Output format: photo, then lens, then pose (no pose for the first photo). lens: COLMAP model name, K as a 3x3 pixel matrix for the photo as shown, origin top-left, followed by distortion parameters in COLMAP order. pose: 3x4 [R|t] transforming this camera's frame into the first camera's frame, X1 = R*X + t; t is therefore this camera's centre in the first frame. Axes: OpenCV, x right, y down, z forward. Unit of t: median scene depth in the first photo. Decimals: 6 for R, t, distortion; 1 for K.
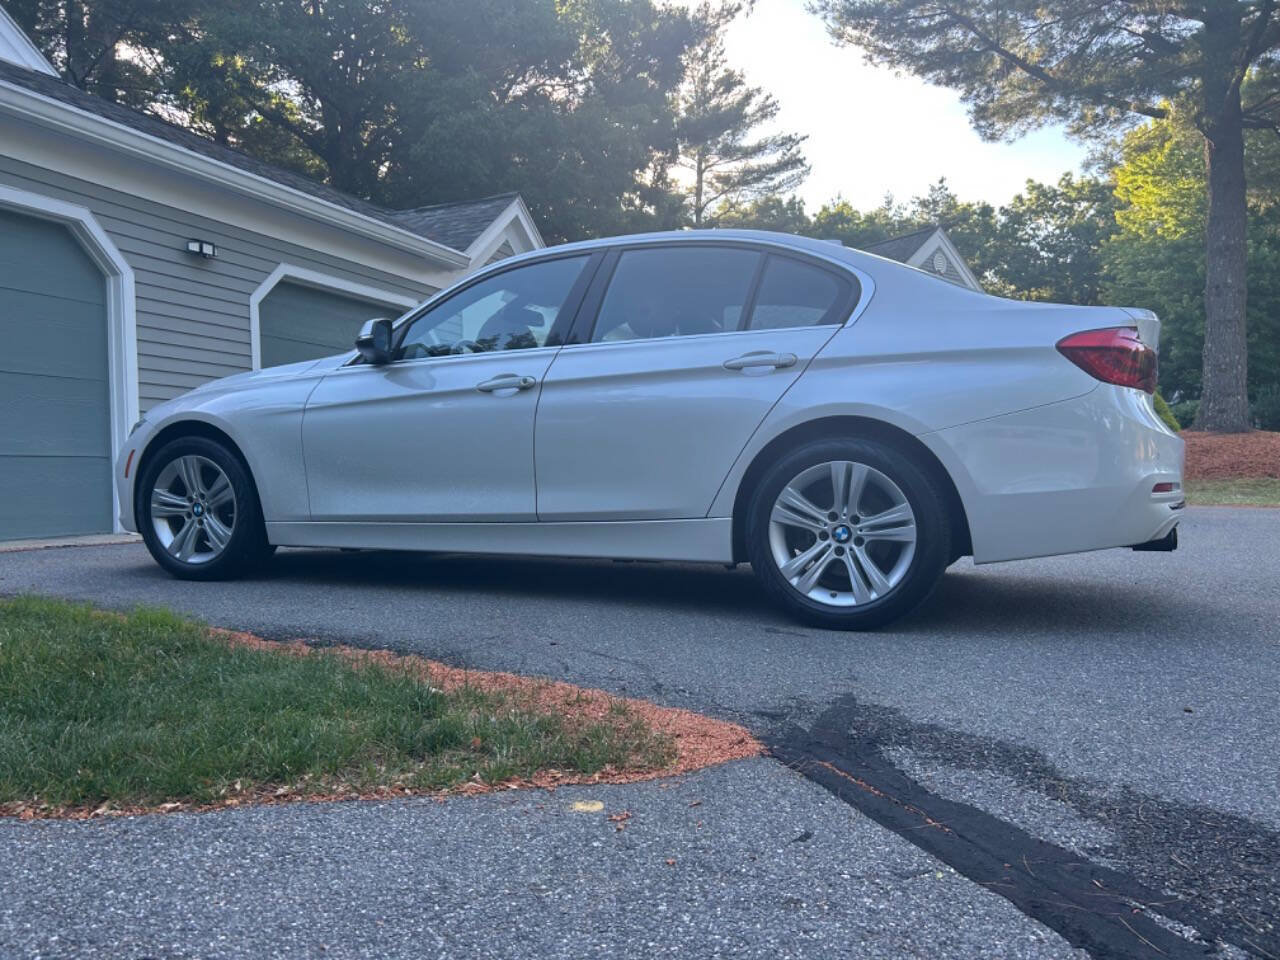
lens RADIAL K [[926.2, 0, 640.0], [0, 926.2, 480.0], [0, 0, 1]] dist [0.038779, -0.047586]
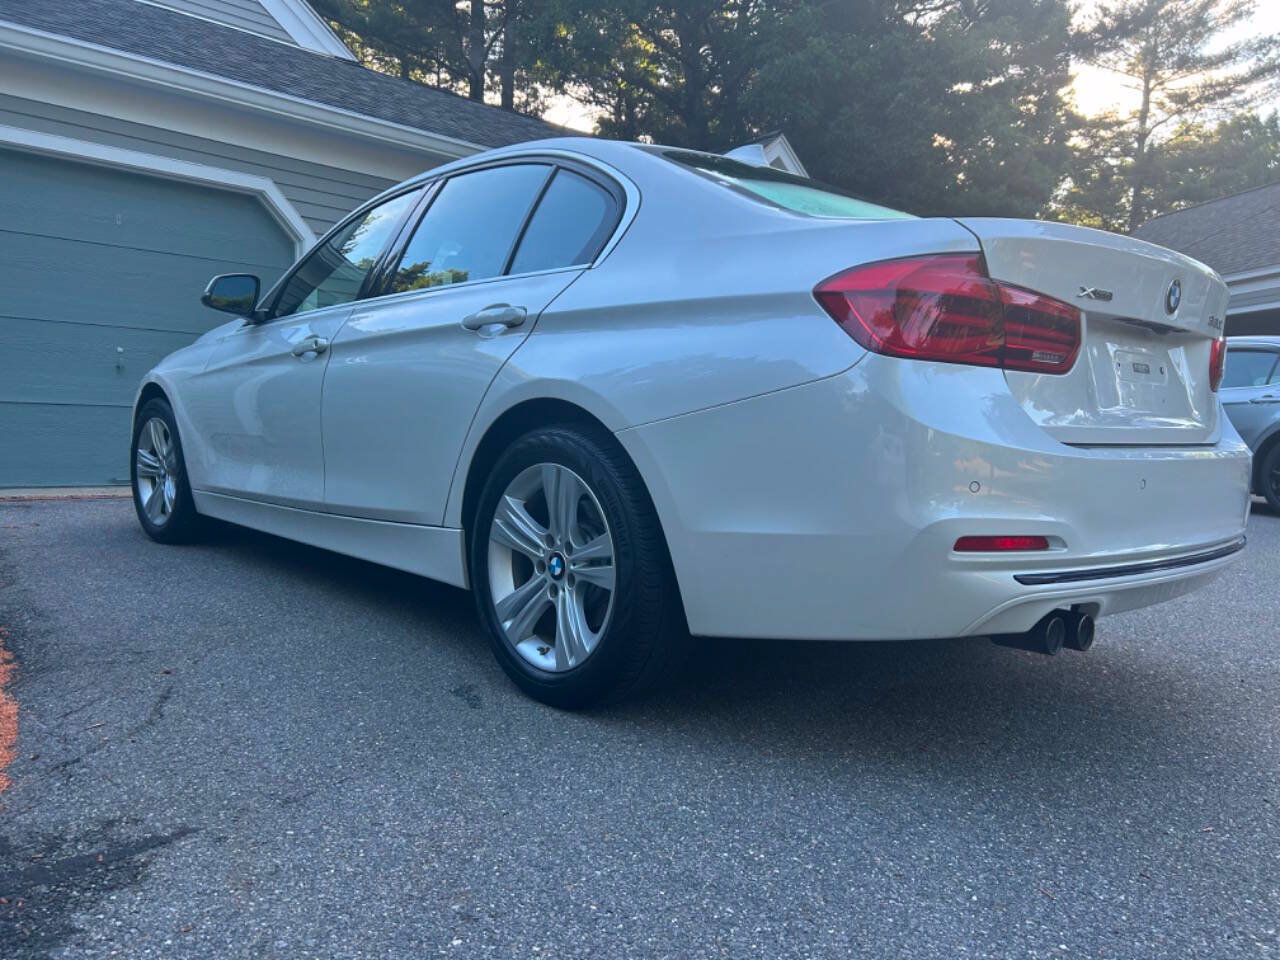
lens RADIAL K [[926.2, 0, 640.0], [0, 926.2, 480.0], [0, 0, 1]] dist [0.038779, -0.047586]
pose [[0.911824, 0.061047, -0.406018, 0.406547], [-0.041950, 0.997561, 0.055780, -0.035368], [0.408433, -0.033829, 0.912161, 0.287876]]
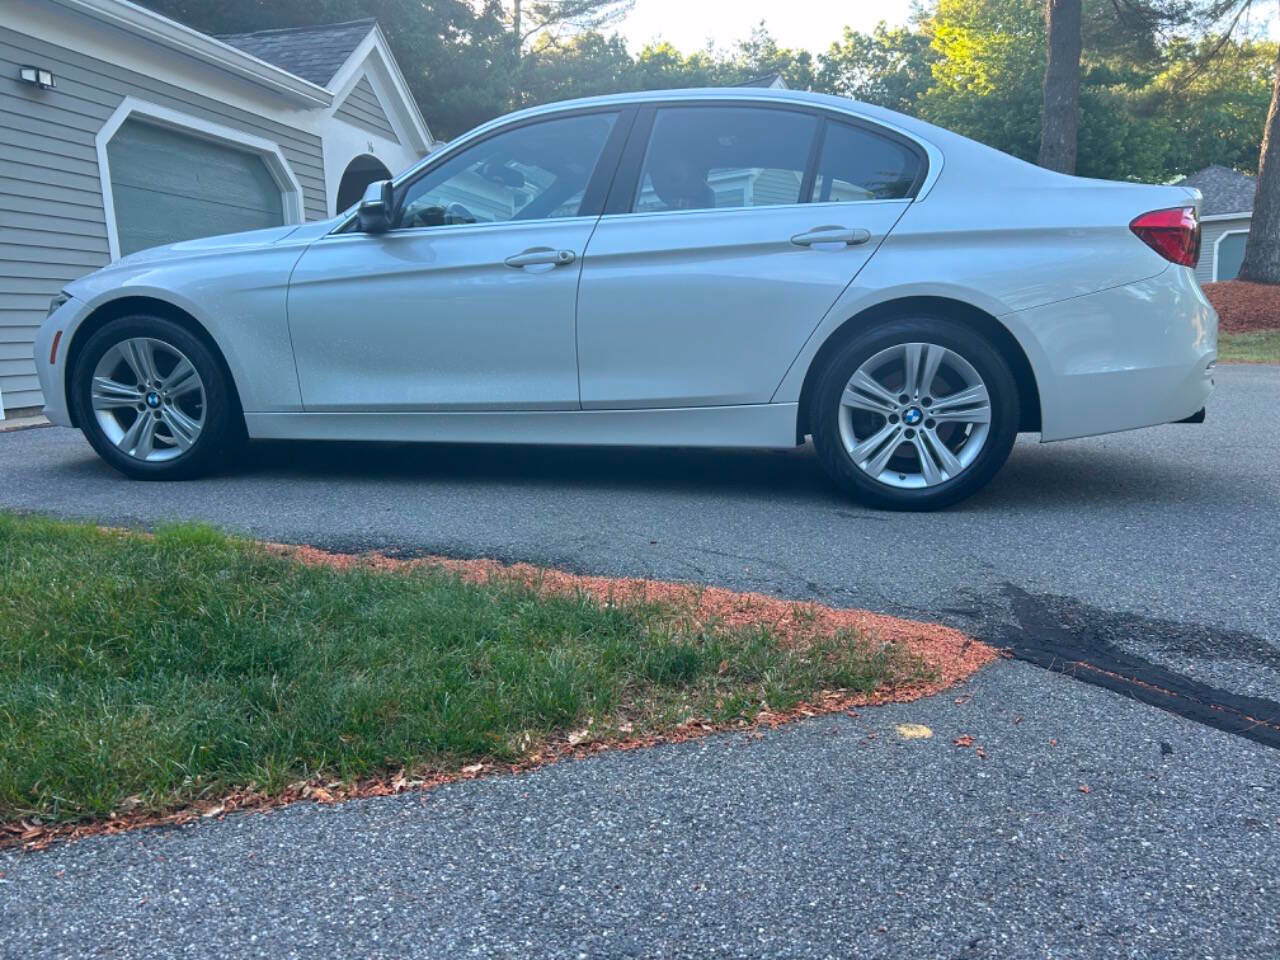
lens RADIAL K [[926.2, 0, 640.0], [0, 926.2, 480.0], [0, 0, 1]] dist [0.038779, -0.047586]
pose [[0.982419, -0.040576, 0.182227, -0.188245], [0.012035, 0.987829, 0.155075, -0.024283], [-0.186302, -0.150156, 0.970951, 0.052683]]
